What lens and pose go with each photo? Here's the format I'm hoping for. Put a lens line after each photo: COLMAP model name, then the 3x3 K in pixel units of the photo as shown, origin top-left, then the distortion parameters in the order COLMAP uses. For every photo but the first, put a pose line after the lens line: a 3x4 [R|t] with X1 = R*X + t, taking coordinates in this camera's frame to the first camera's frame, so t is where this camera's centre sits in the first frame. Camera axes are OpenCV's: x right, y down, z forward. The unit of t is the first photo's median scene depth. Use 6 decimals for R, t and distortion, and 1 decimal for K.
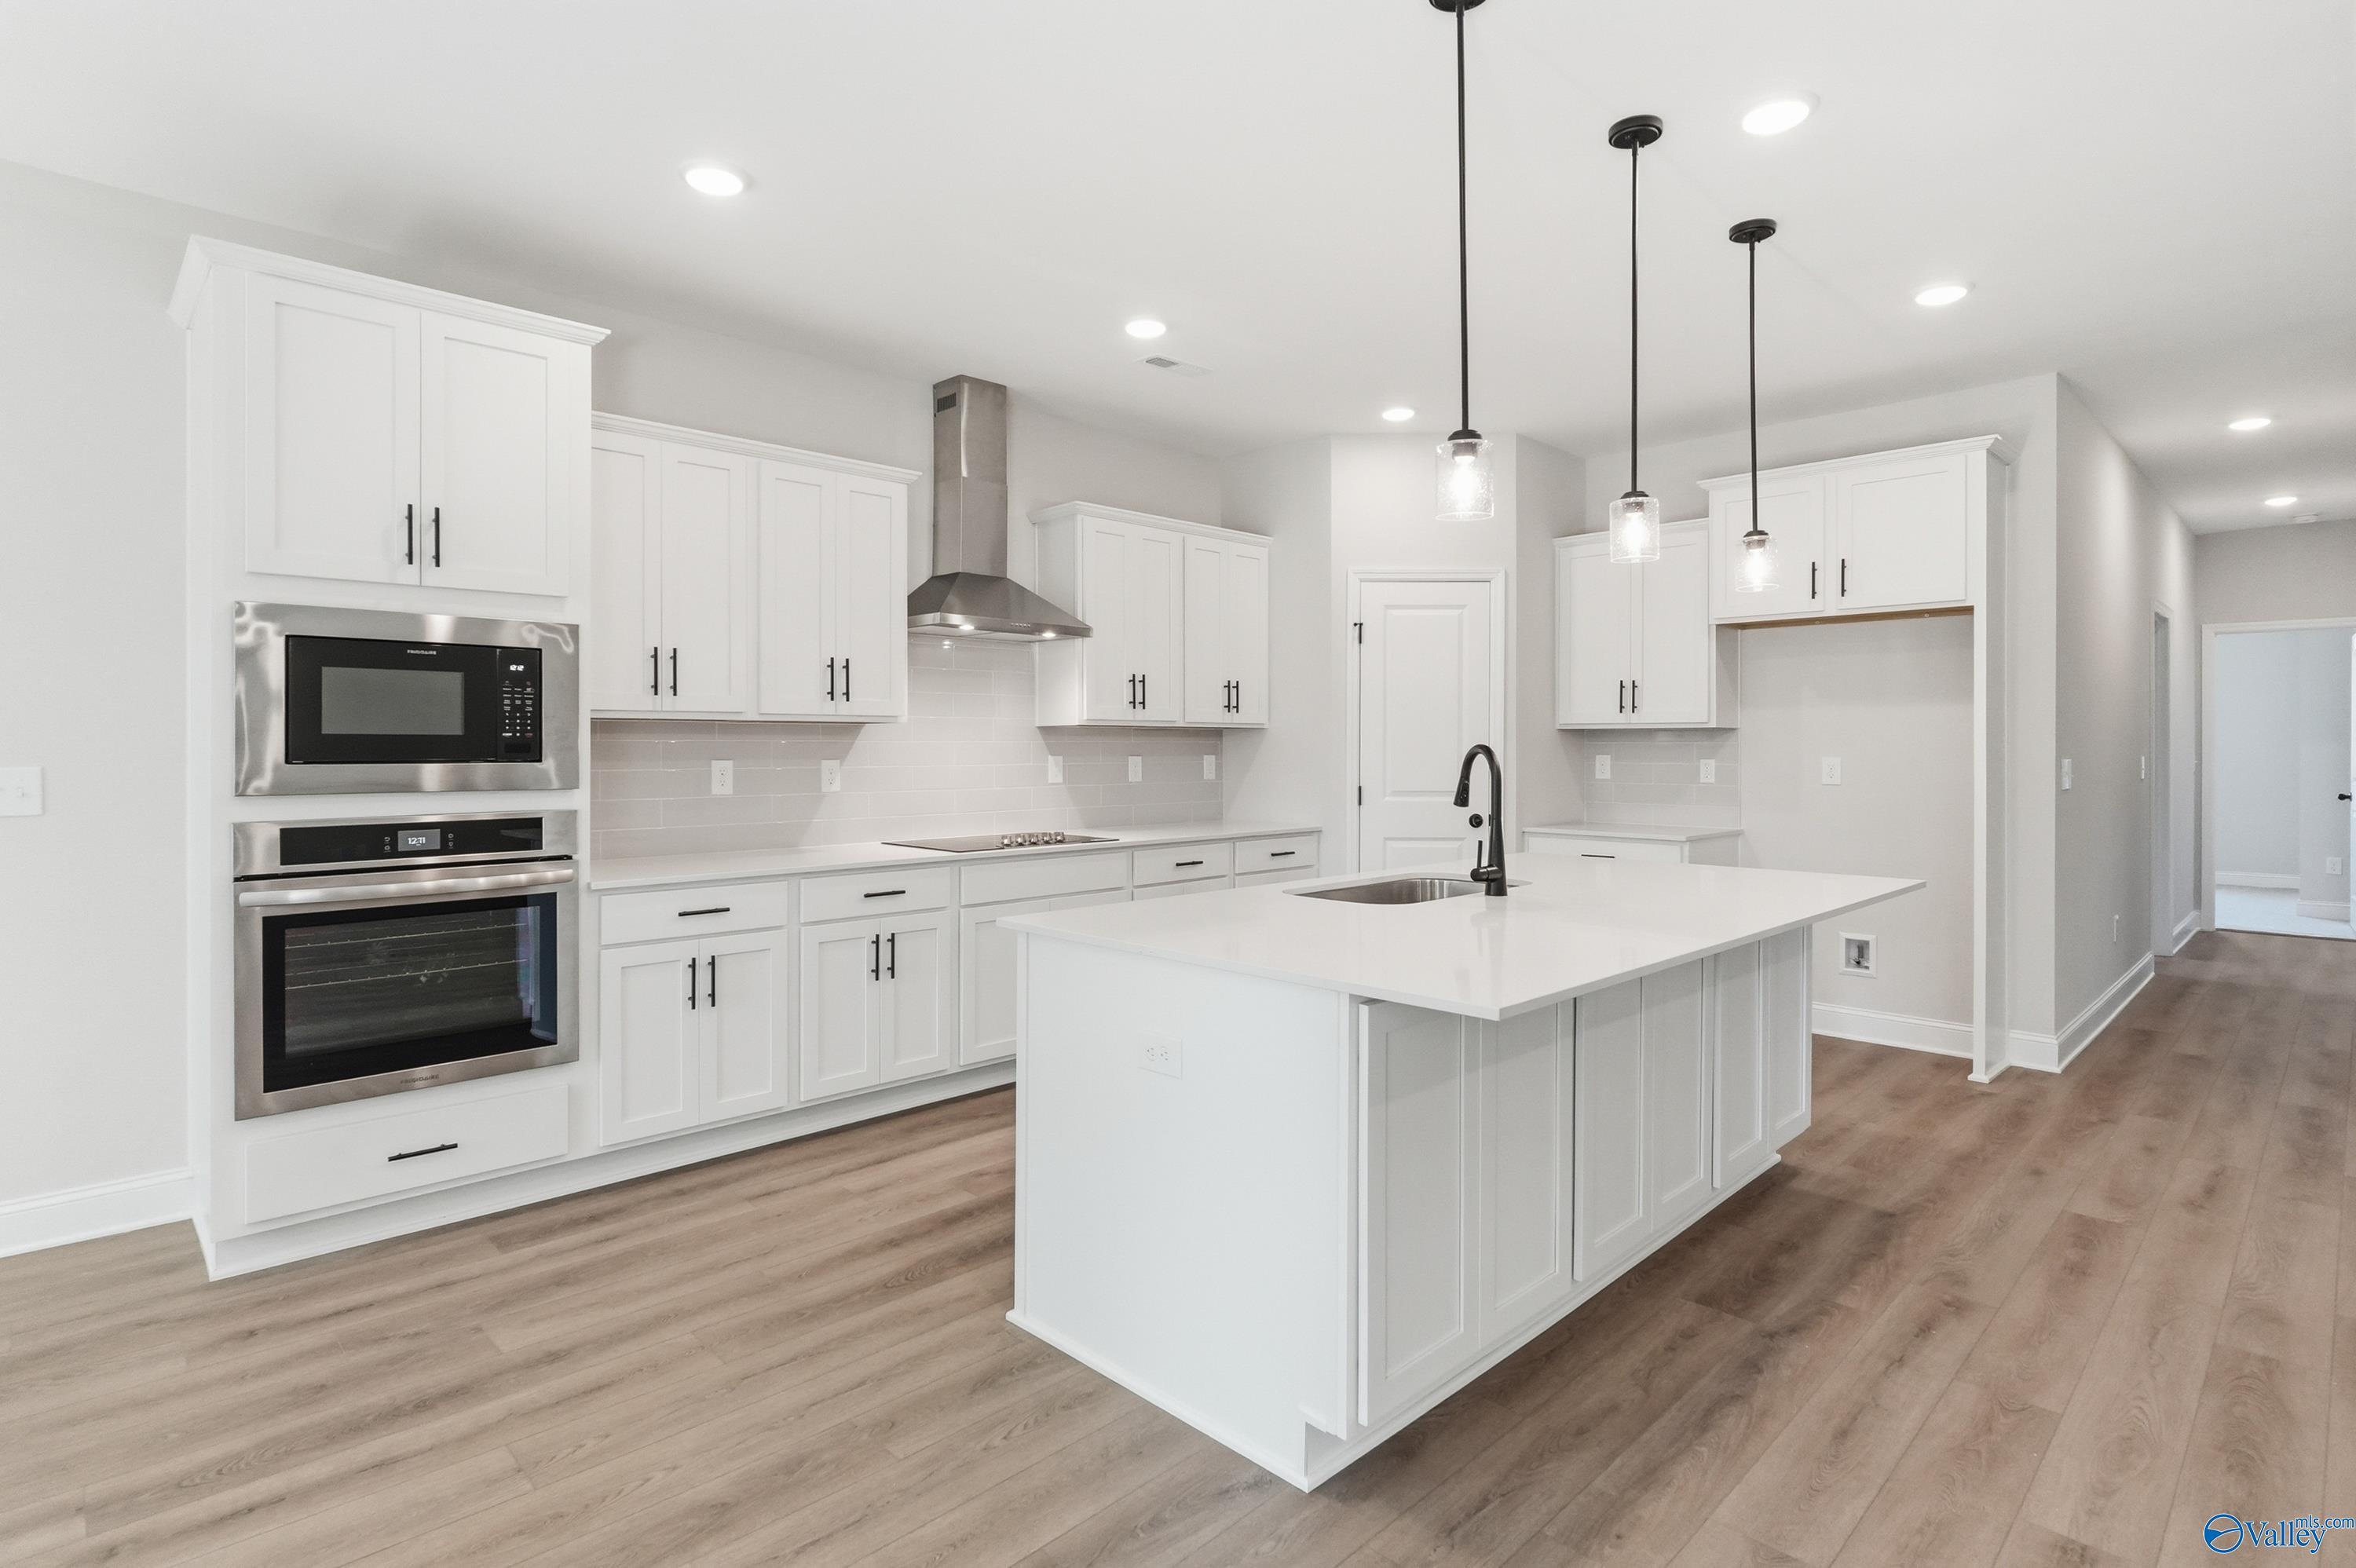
lens RADIAL K [[1144.3, 0, 1169.4], [0, 1144.3, 740.0], [0, 0, 1]] dist [-0.004675, -0.000158]
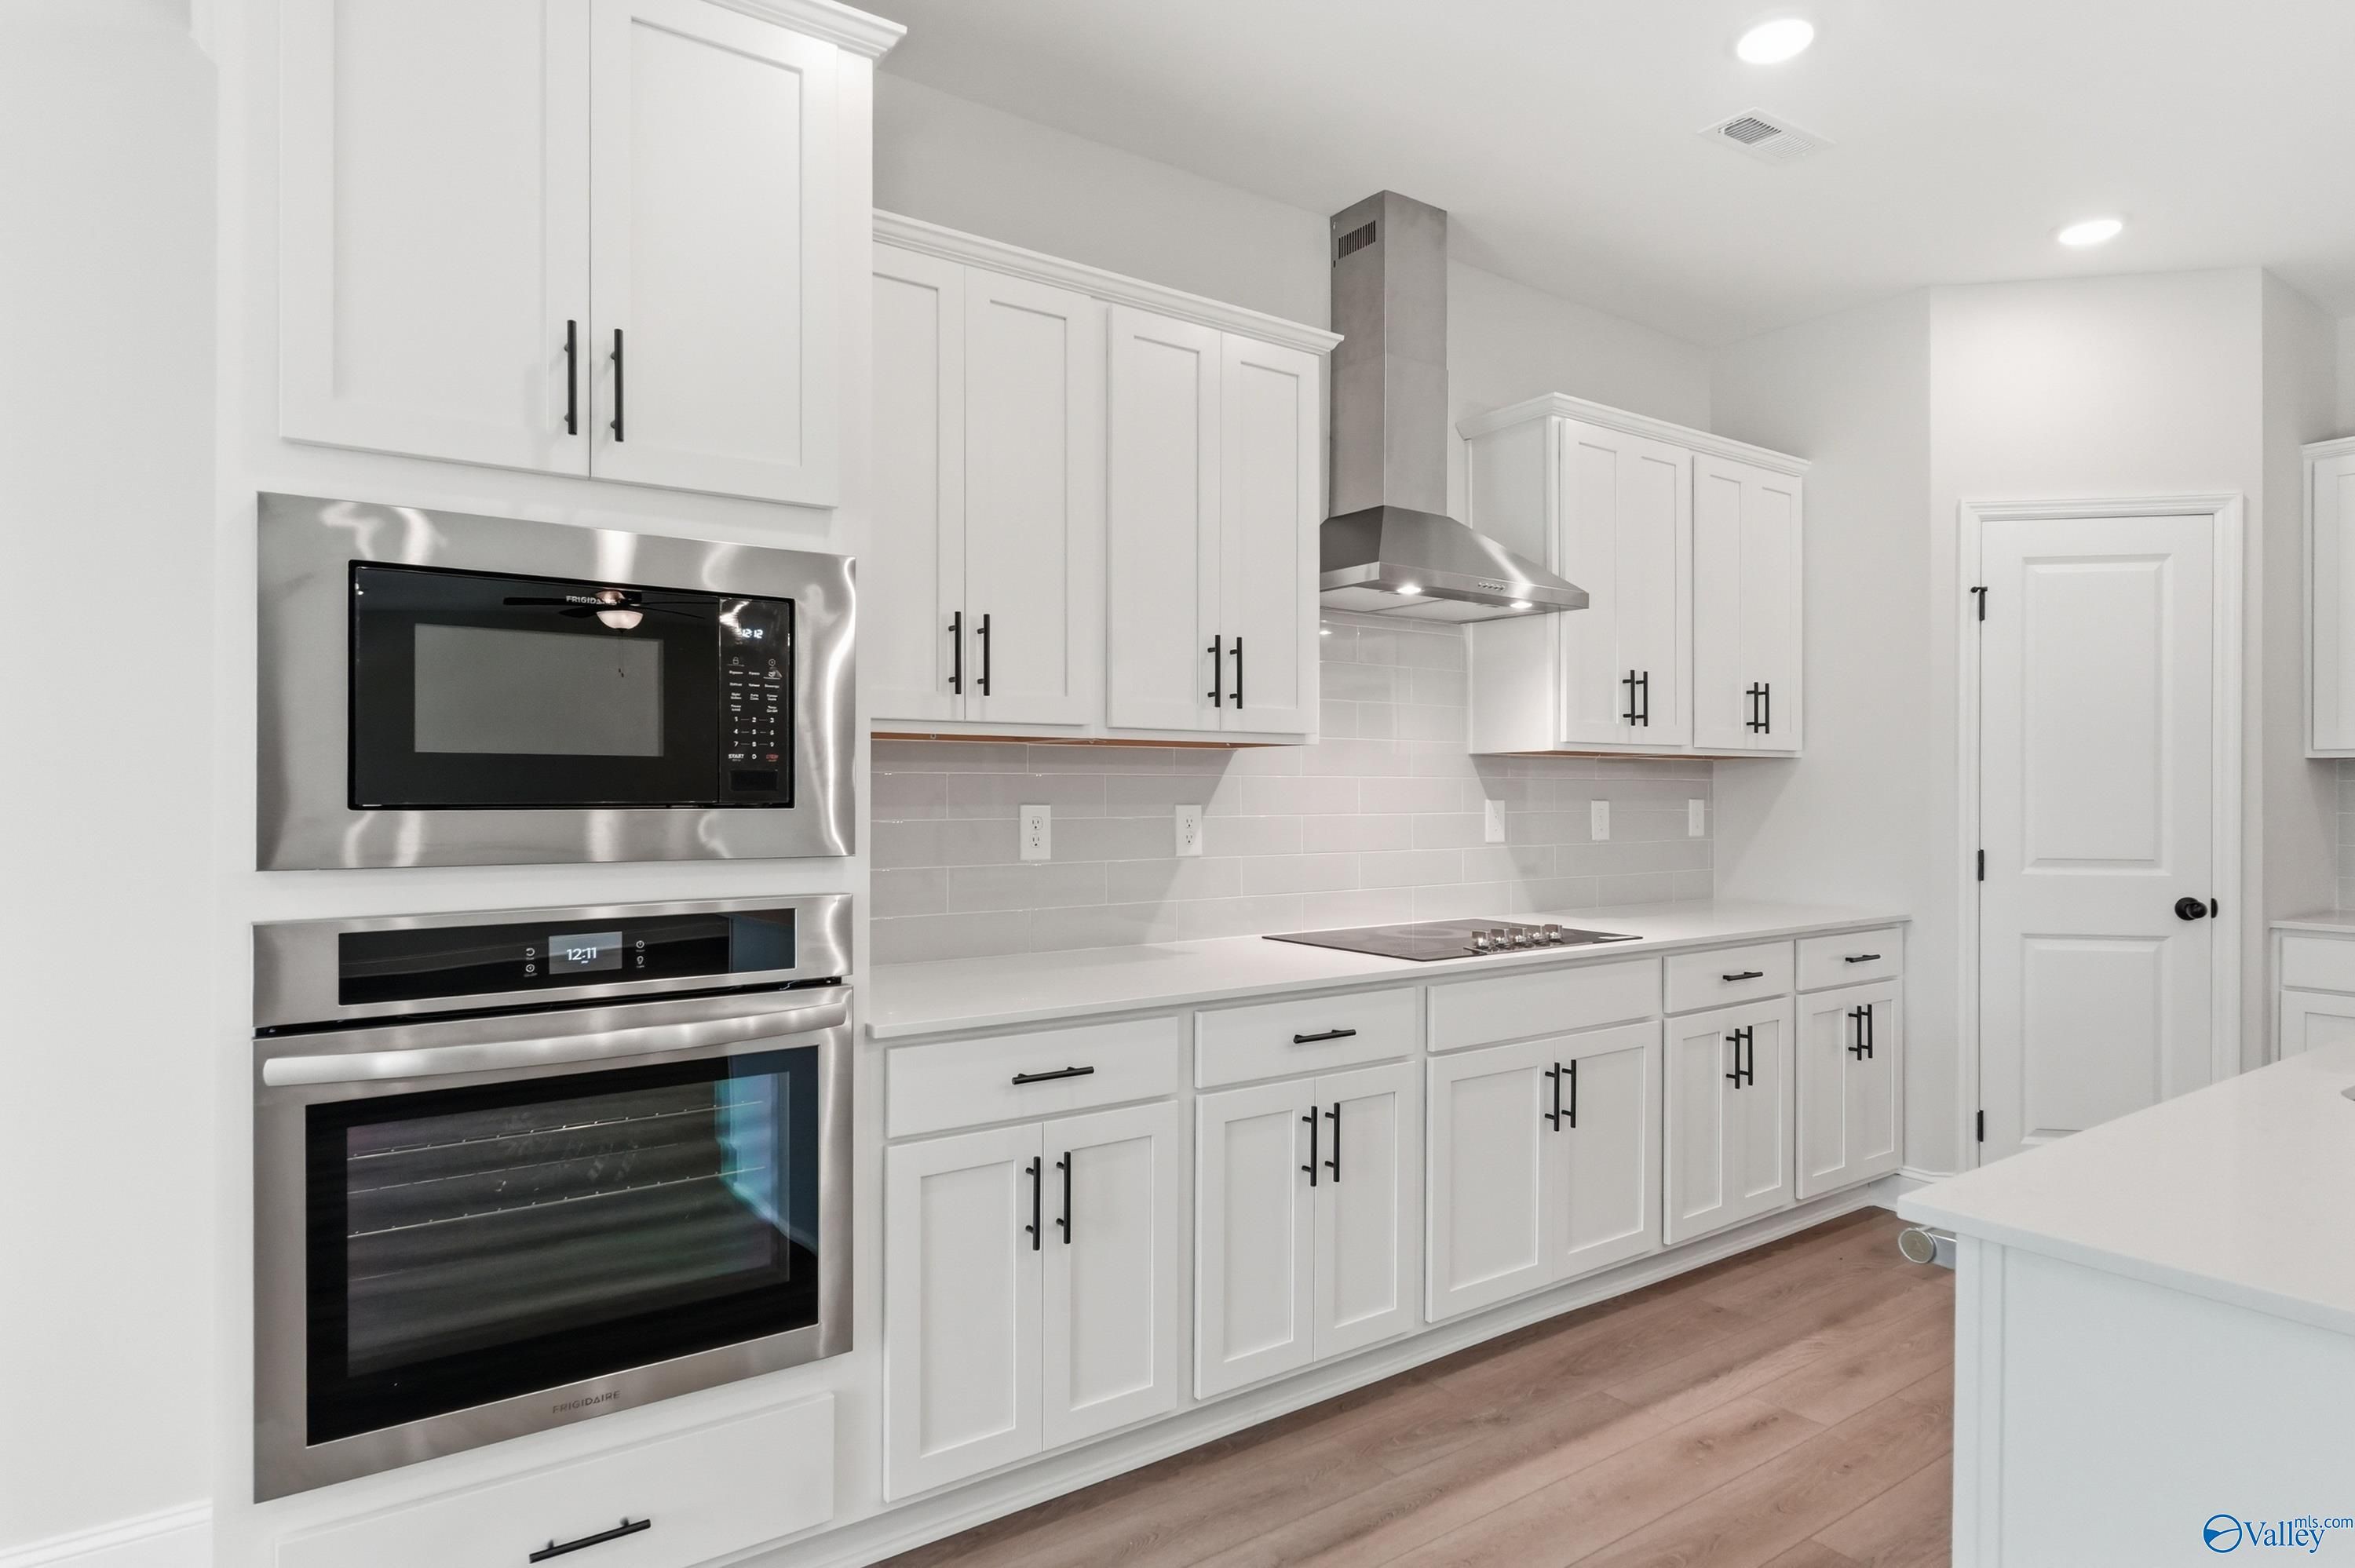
lens RADIAL K [[1303.9, 0, 1183.8], [0, 1303.9, 780.8], [0, 0, 1]] dist [-0.000129, -0.003446]
pose [[0.988522, 0.000704, -0.151075, -0.229185], [-0.000946, 0.999998, -0.001529, 0.006263], [0.151073, 0.001654, 0.988521, 0.348875]]
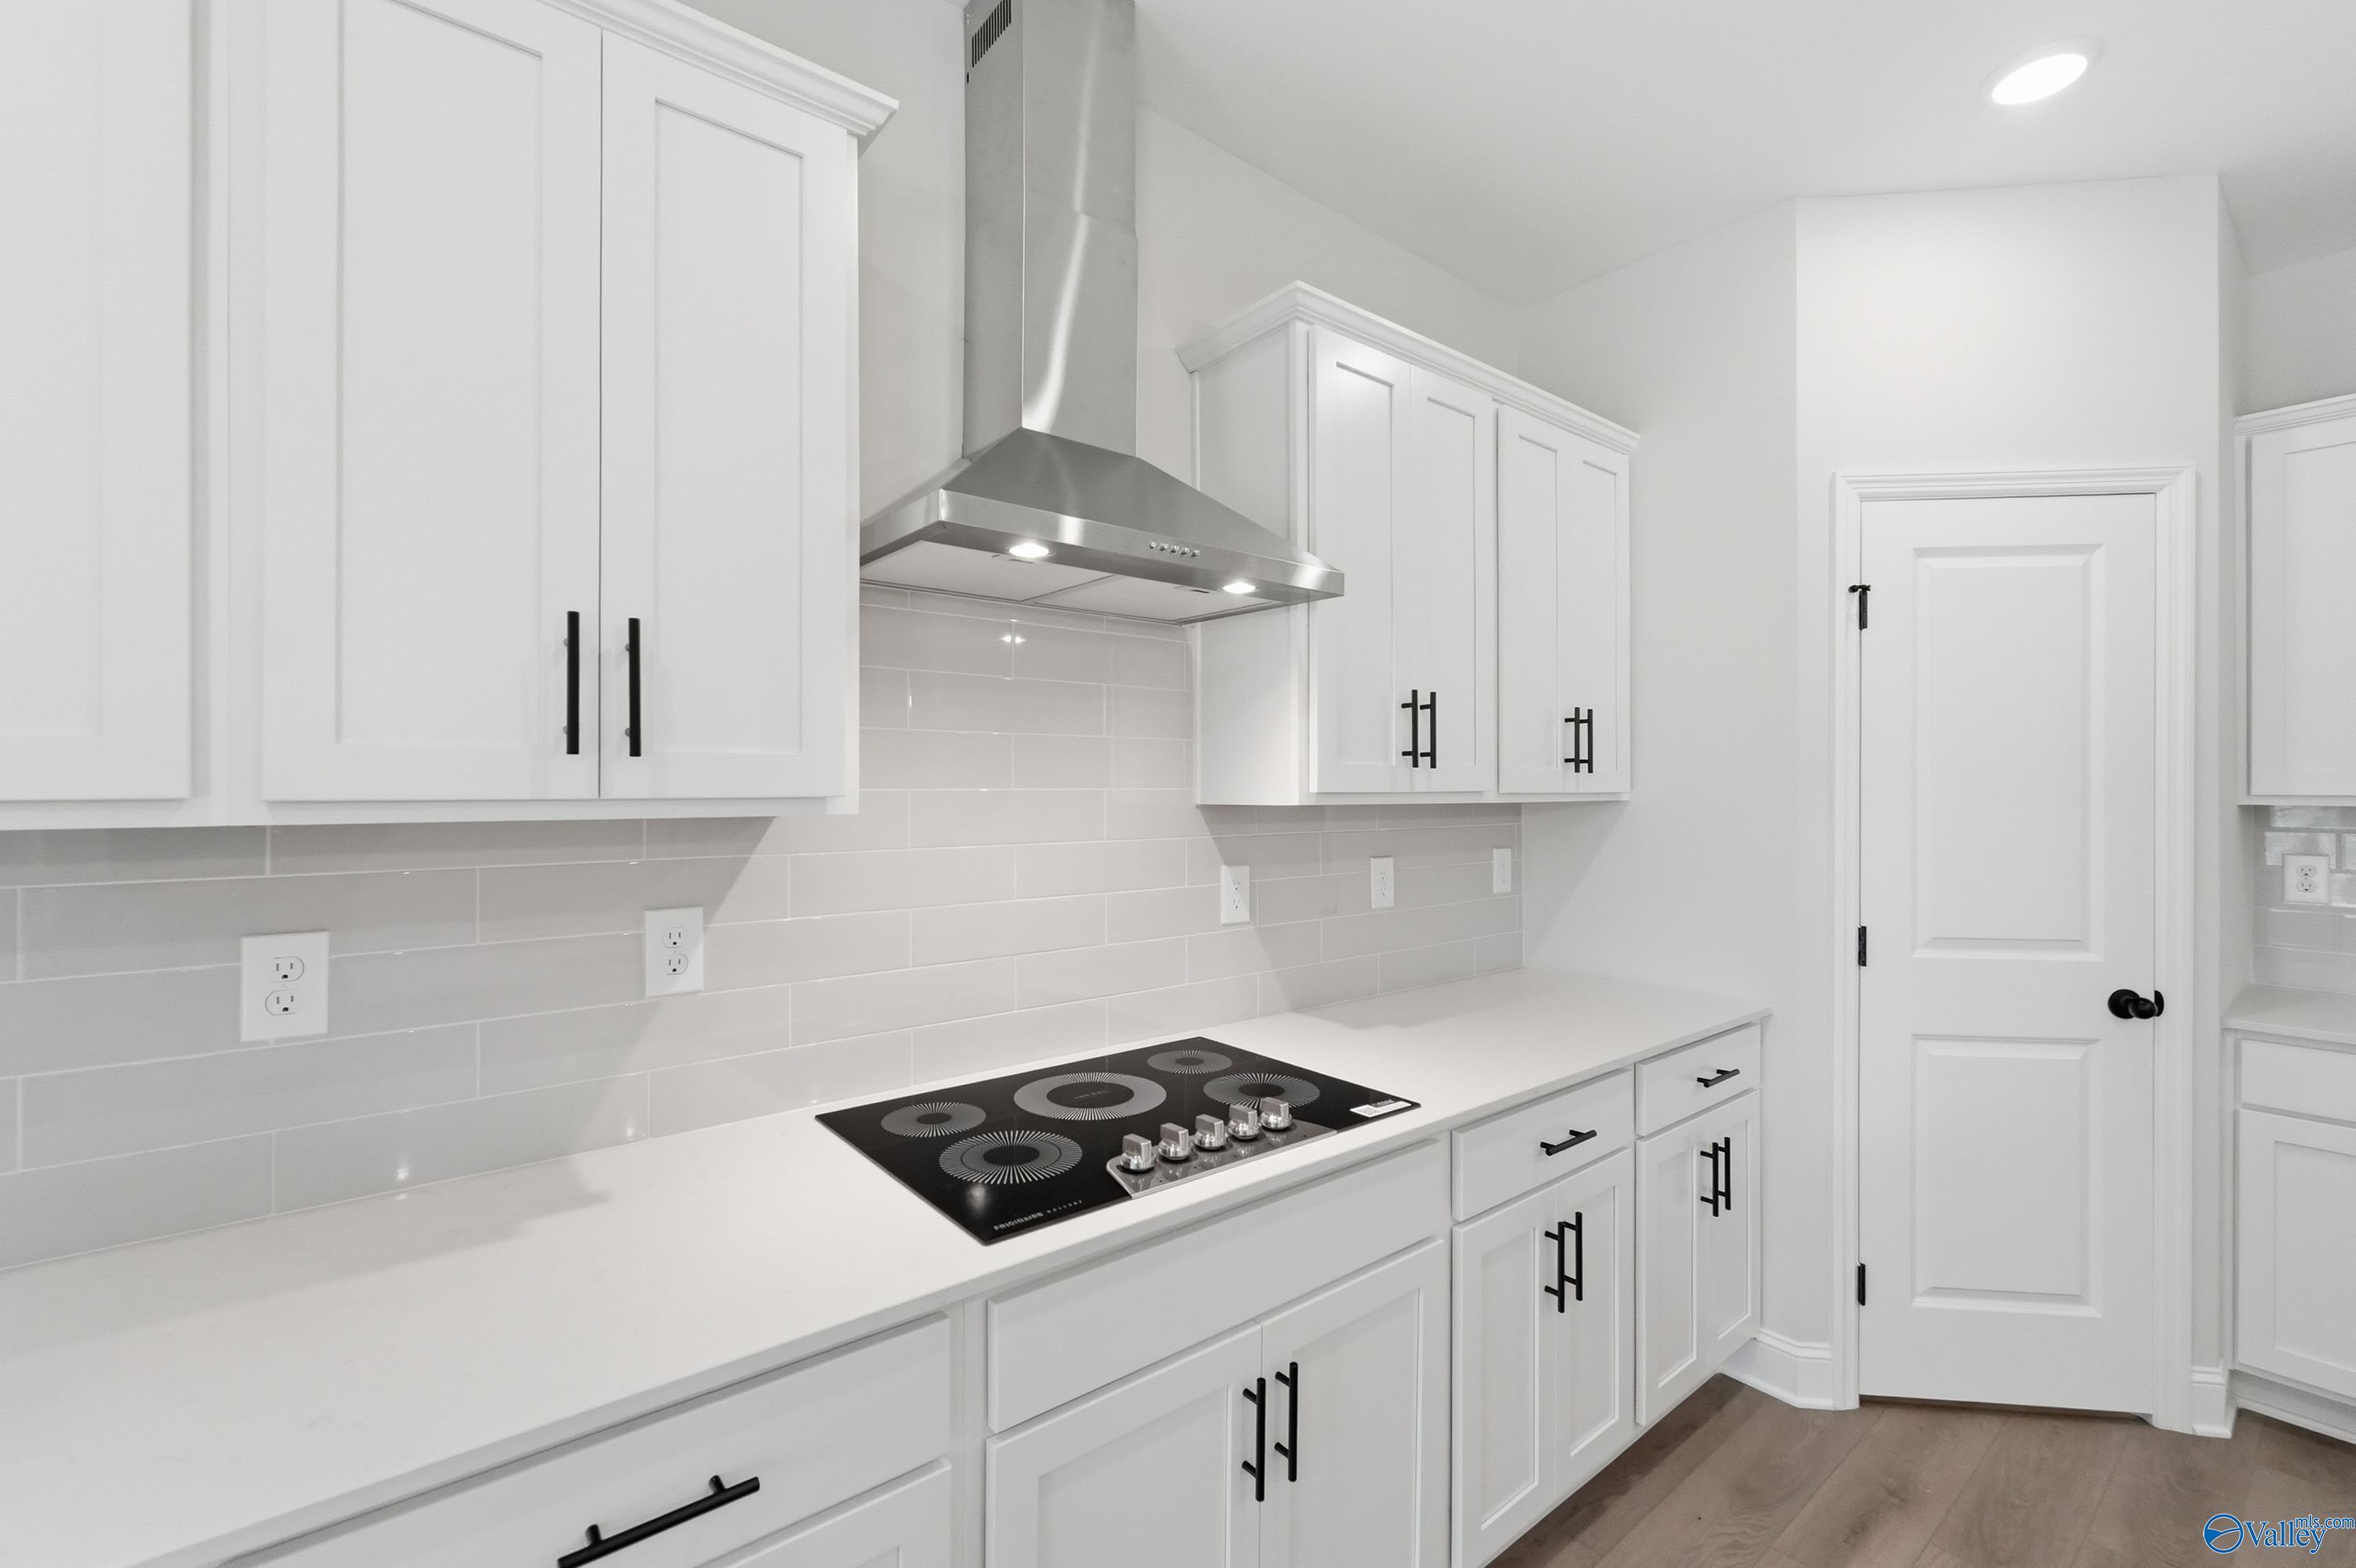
lens RADIAL K [[1008.8, 0, 1179.8], [0, 1008.8, 776.6], [0, 0, 1]] dist [-0.004361, 0.000335]
pose [[0.996201, 0.000787, -0.087079, -0.121257], [-0.001118, 0.999992, -0.003751, -0.030504], [0.087076, 0.003834, 0.996194, 0.822475]]
